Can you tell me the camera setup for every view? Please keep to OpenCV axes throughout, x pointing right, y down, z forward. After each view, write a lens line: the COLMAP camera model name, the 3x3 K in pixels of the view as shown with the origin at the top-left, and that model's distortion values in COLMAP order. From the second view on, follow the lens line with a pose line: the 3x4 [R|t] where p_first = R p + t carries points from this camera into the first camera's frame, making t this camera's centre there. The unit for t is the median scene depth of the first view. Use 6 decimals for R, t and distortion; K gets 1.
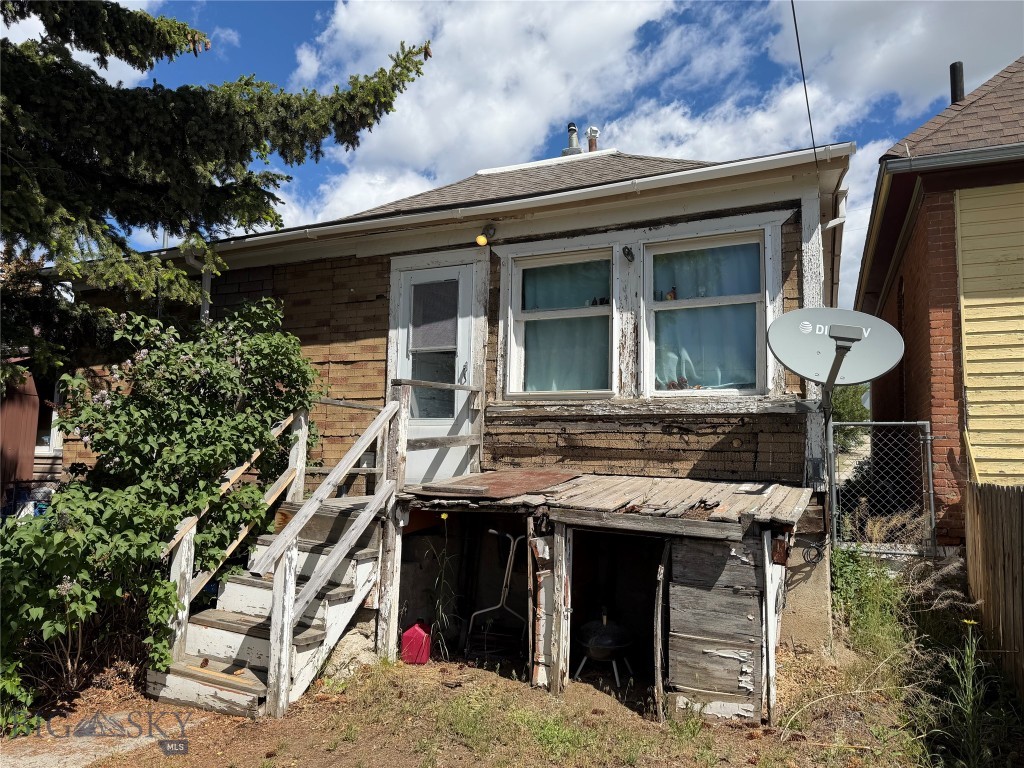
lens RADIAL K [[715.3, 0, 512.0], [0, 715.3, 384.0], [0, 0, 1]] dist [0.106143, -0.159775]
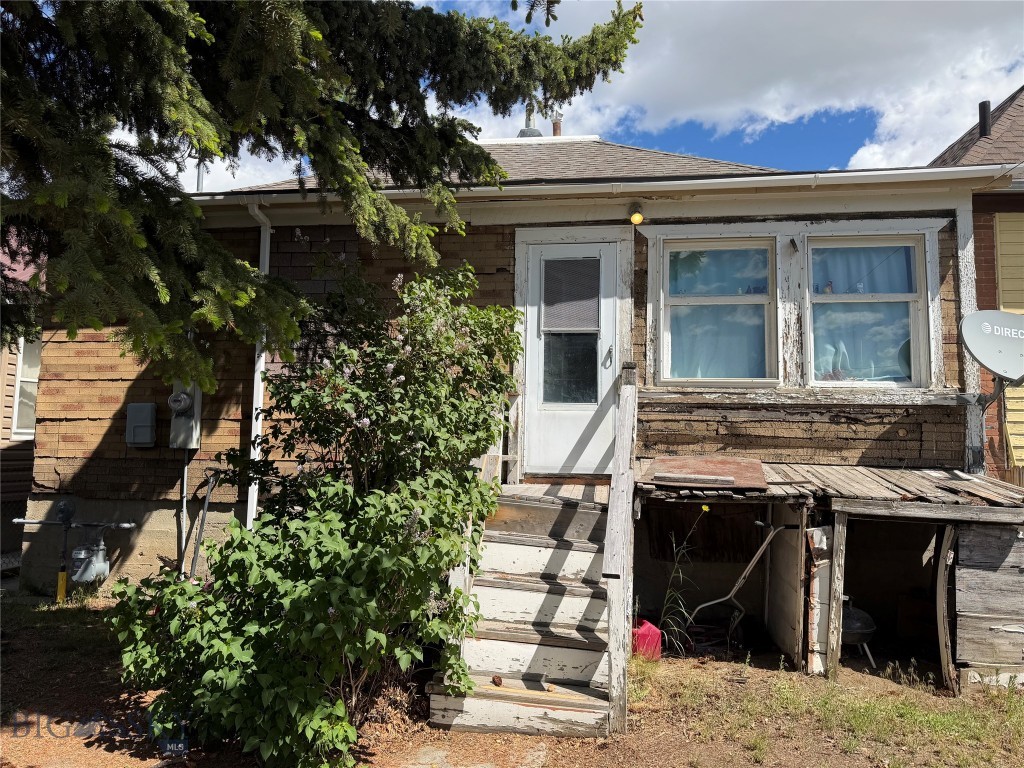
lens RADIAL K [[709.6, 0, 512.0], [0, 709.6, 384.0], [0, 0, 1]] dist [0.043558, -0.067686]
pose [[0.959363, 0.025861, 0.280988, -0.511534], [-0.032150, 0.999325, 0.017793, 0.009516], [-0.280338, -0.026104, 0.959546, 0.142926]]
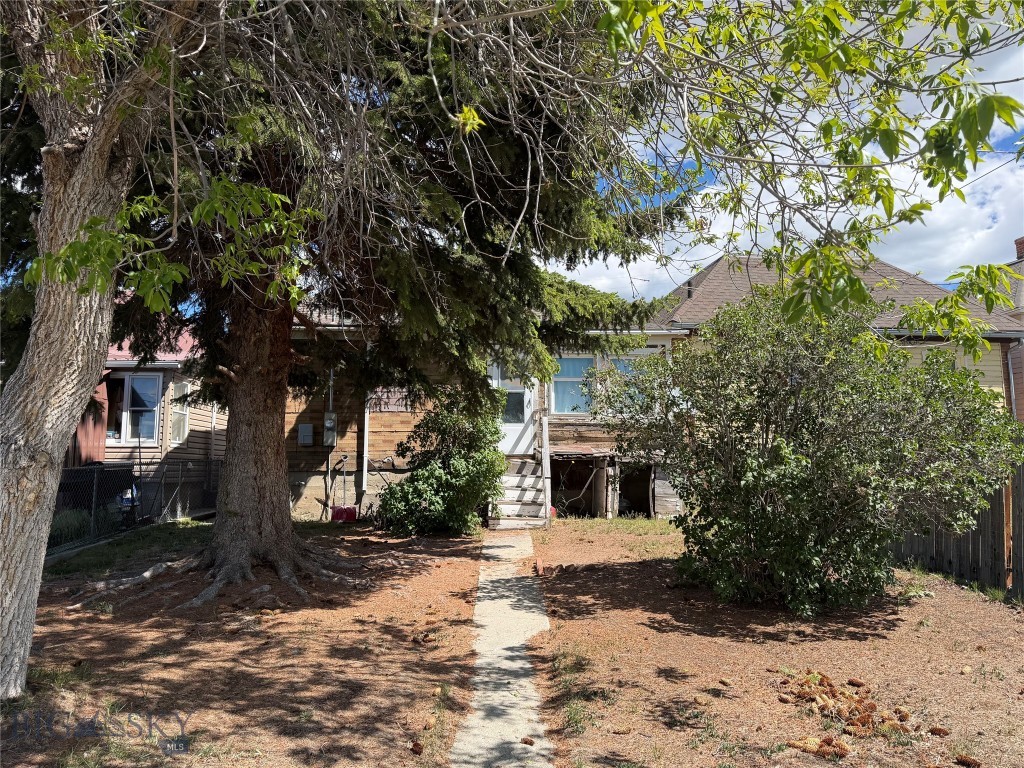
lens RADIAL K [[715.3, 0, 512.0], [0, 715.3, 384.0], [0, 0, 1]] dist [0.106143, -0.159775]
pose [[0.869102, 0.042103, 0.492838, -1.339837], [-0.039595, 0.999095, -0.015530, -0.042363], [-0.493046, -0.006017, 0.869982, -0.989828]]
